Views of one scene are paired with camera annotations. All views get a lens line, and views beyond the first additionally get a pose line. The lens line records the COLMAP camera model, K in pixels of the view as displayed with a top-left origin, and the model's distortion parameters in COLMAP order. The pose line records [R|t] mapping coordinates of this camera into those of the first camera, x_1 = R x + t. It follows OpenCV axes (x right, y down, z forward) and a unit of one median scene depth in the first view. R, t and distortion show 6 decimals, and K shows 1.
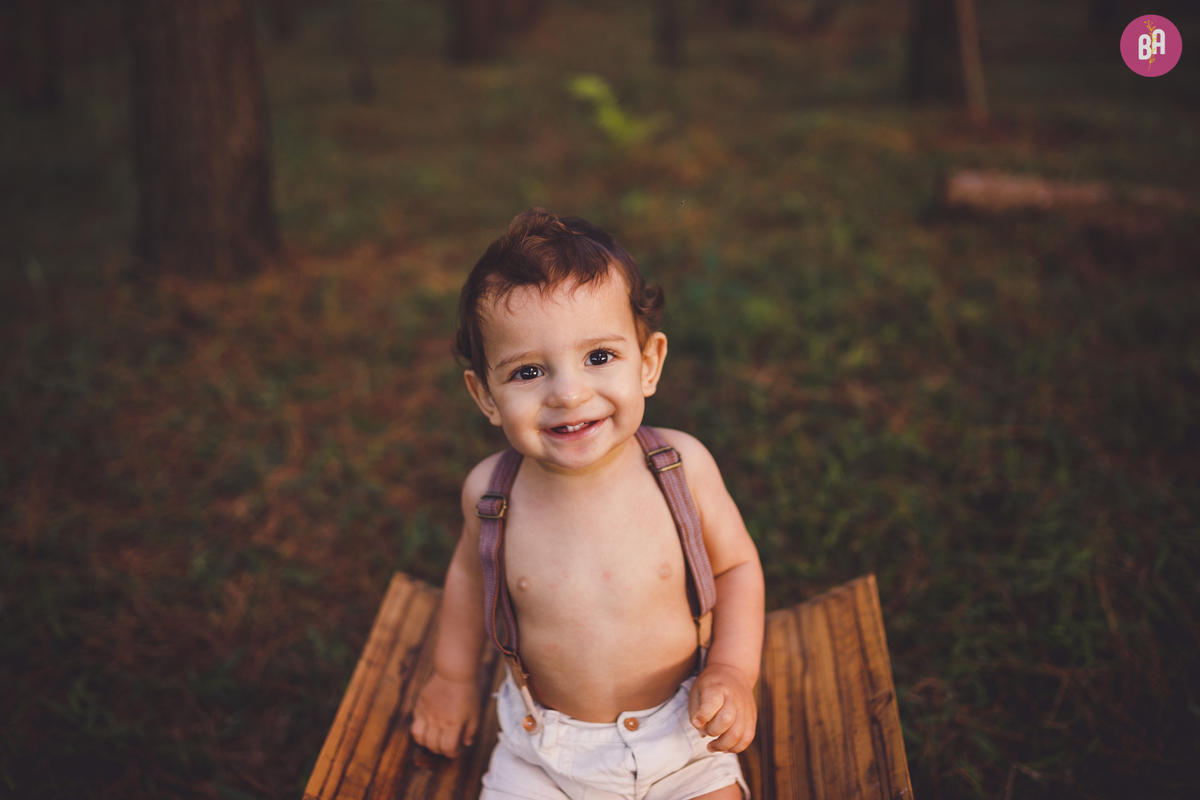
lens RADIAL K [[1139.1, 0, 653.8], [0, 1139.1, 402.3], [0, 0, 1]] dist [-0.067447, 0.072019]
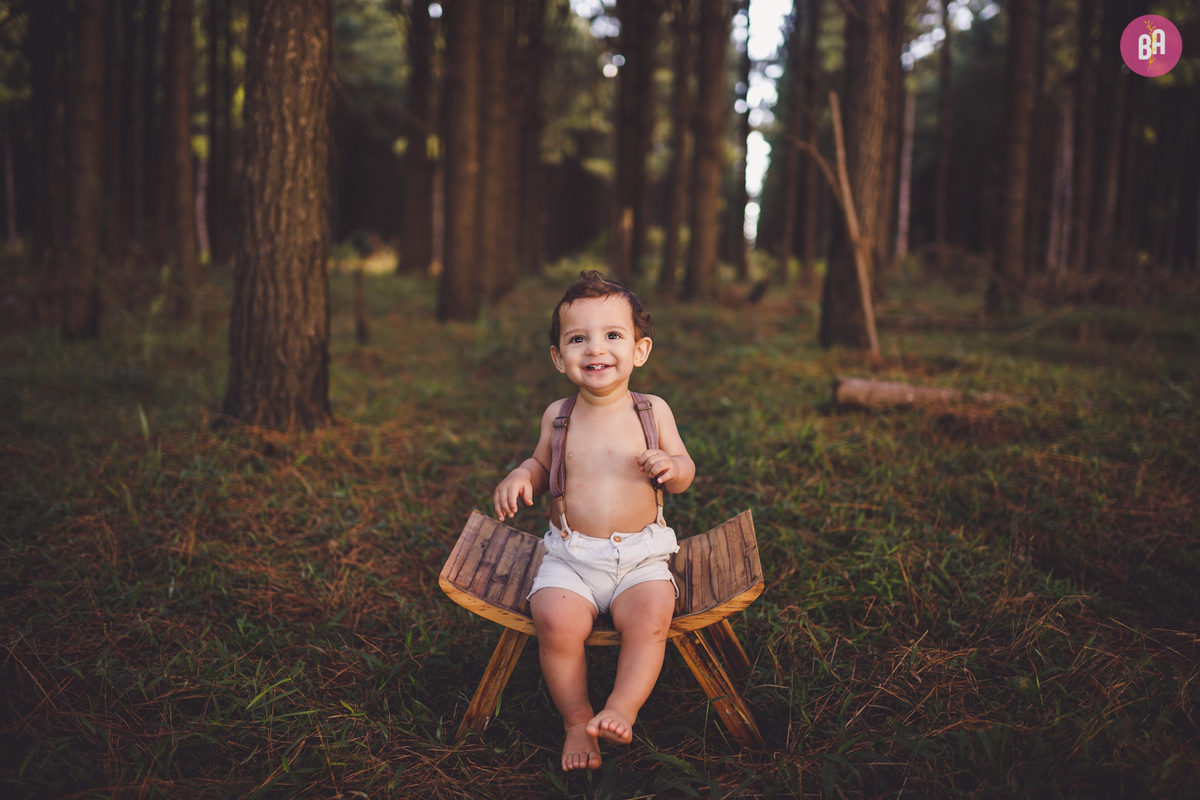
lens RADIAL K [[1139.1, 0, 653.8], [0, 1139.1, 402.3], [0, 0, 1]] dist [-0.067447, 0.072019]
pose [[0.998469, 0.035261, 0.042620, -0.039824], [-0.023703, 0.968899, -0.246320, 0.446820], [-0.049980, 0.244933, 0.968251, -0.773702]]
